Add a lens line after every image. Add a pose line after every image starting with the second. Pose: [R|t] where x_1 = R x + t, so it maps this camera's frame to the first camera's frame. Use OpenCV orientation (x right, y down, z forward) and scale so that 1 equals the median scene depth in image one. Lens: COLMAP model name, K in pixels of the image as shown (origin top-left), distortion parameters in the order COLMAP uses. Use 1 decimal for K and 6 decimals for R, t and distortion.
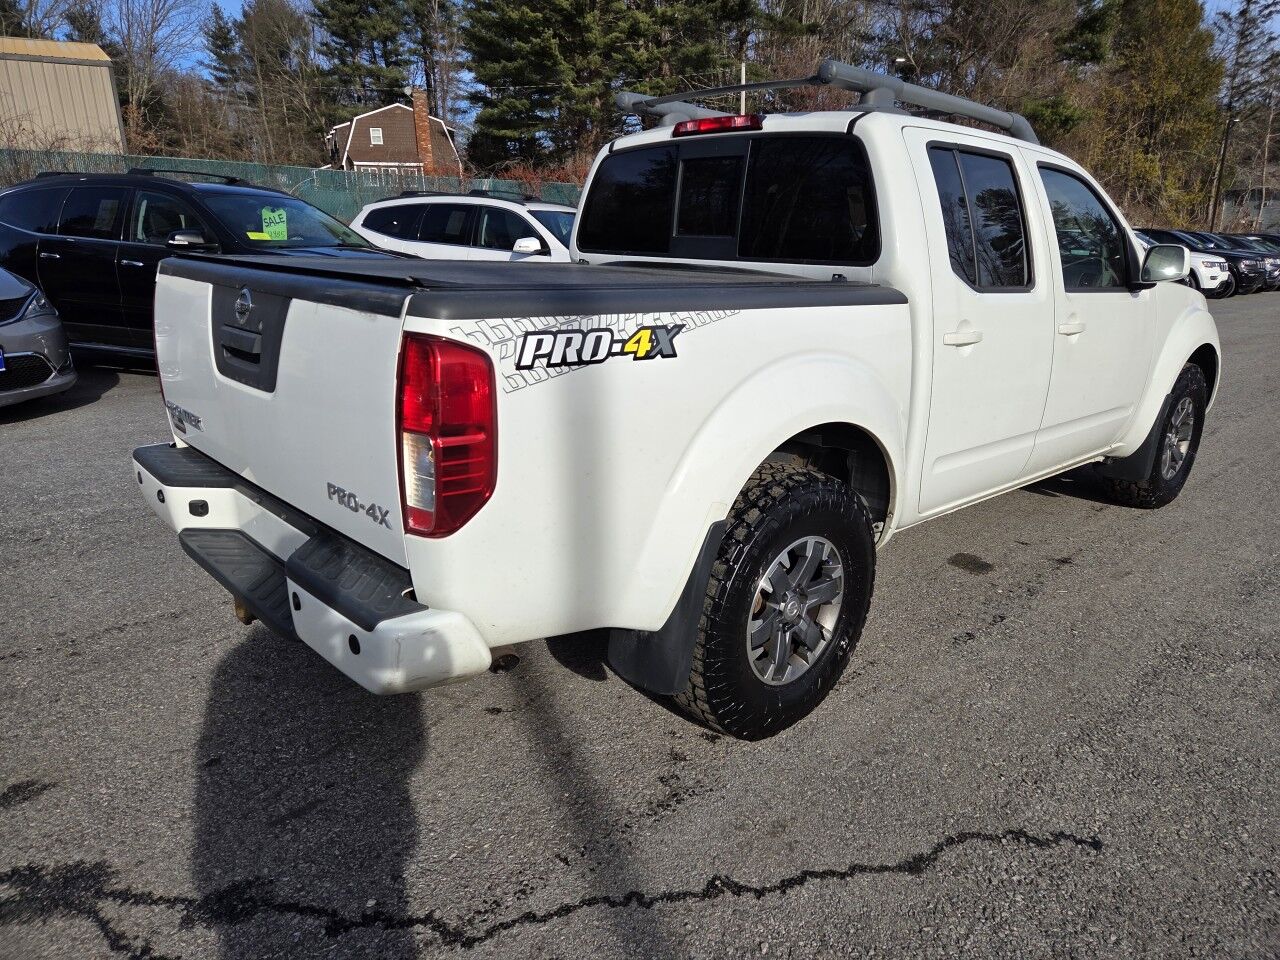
lens RADIAL K [[884.4, 0, 653.5], [0, 884.4, 472.6], [0, 0, 1]] dist [0.065761, -0.034302]
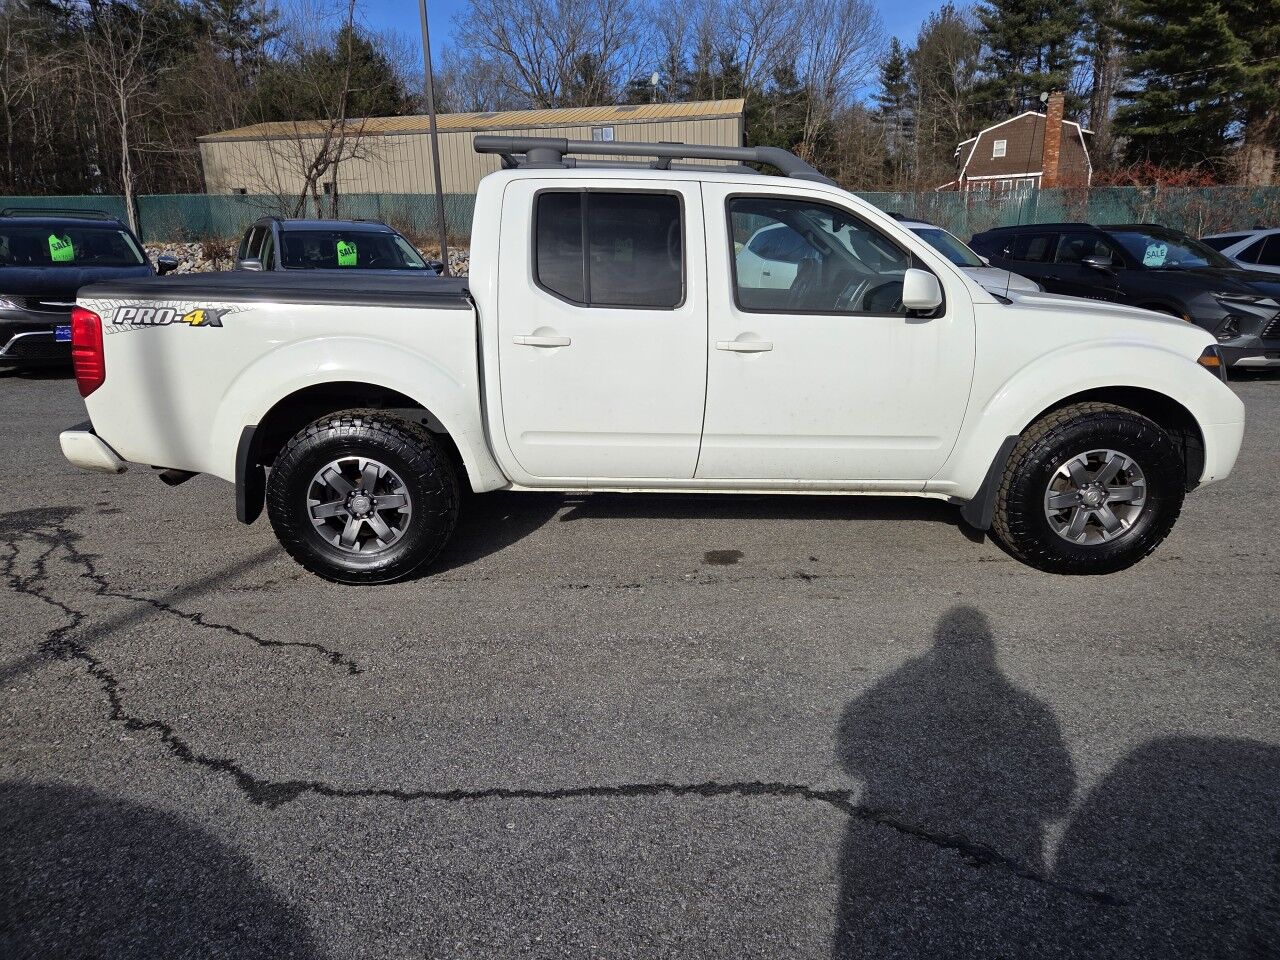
lens RADIAL K [[884.4, 0, 634.8], [0, 884.4, 485.4], [0, 0, 1]] dist [0.065761, -0.034302]
pose [[0.762526, 0.154676, -0.628196, 0.068149], [-0.155870, 0.986319, 0.053654, -0.001441], [0.627900, 0.057005, 0.776203, 0.004374]]
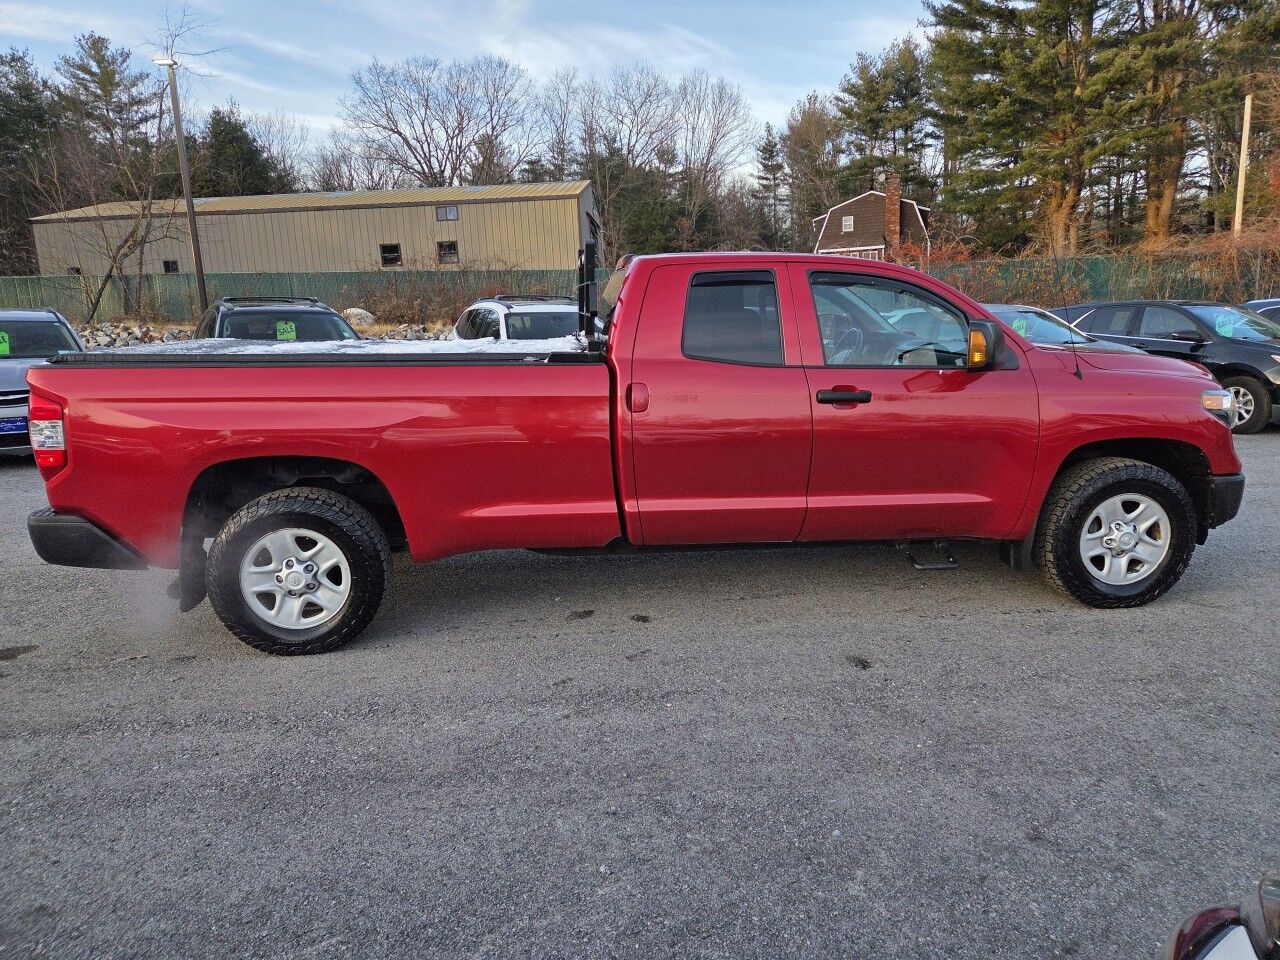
lens RADIAL K [[884.4, 0, 644.0], [0, 884.4, 471.9], [0, 0, 1]] dist [0.065761, -0.034302]
pose [[0.817666, 0.074538, -0.570847, 0.133438], [-0.120852, 0.991712, -0.043613, -0.012782], [0.562865, 0.104649, 0.819897, 0.042132]]
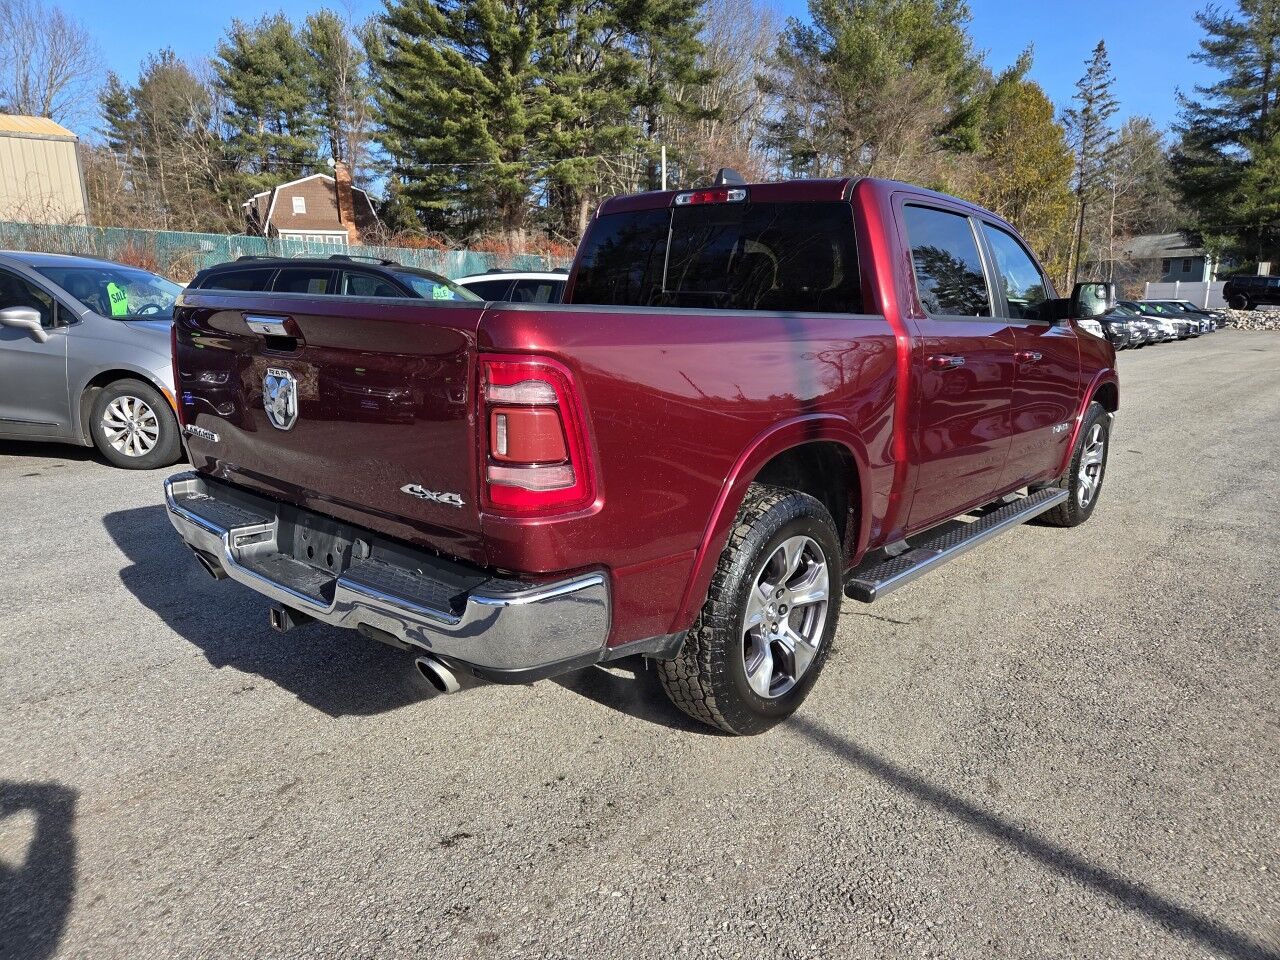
lens RADIAL K [[884.4, 0, 648.4], [0, 884.4, 478.8], [0, 0, 1]] dist [0.065761, -0.034302]
pose [[0.993380, -0.023689, 0.112403, -0.040629], [0.030583, 0.997729, -0.060010, 0.009925], [-0.110726, 0.063050, 0.991849, -0.041028]]
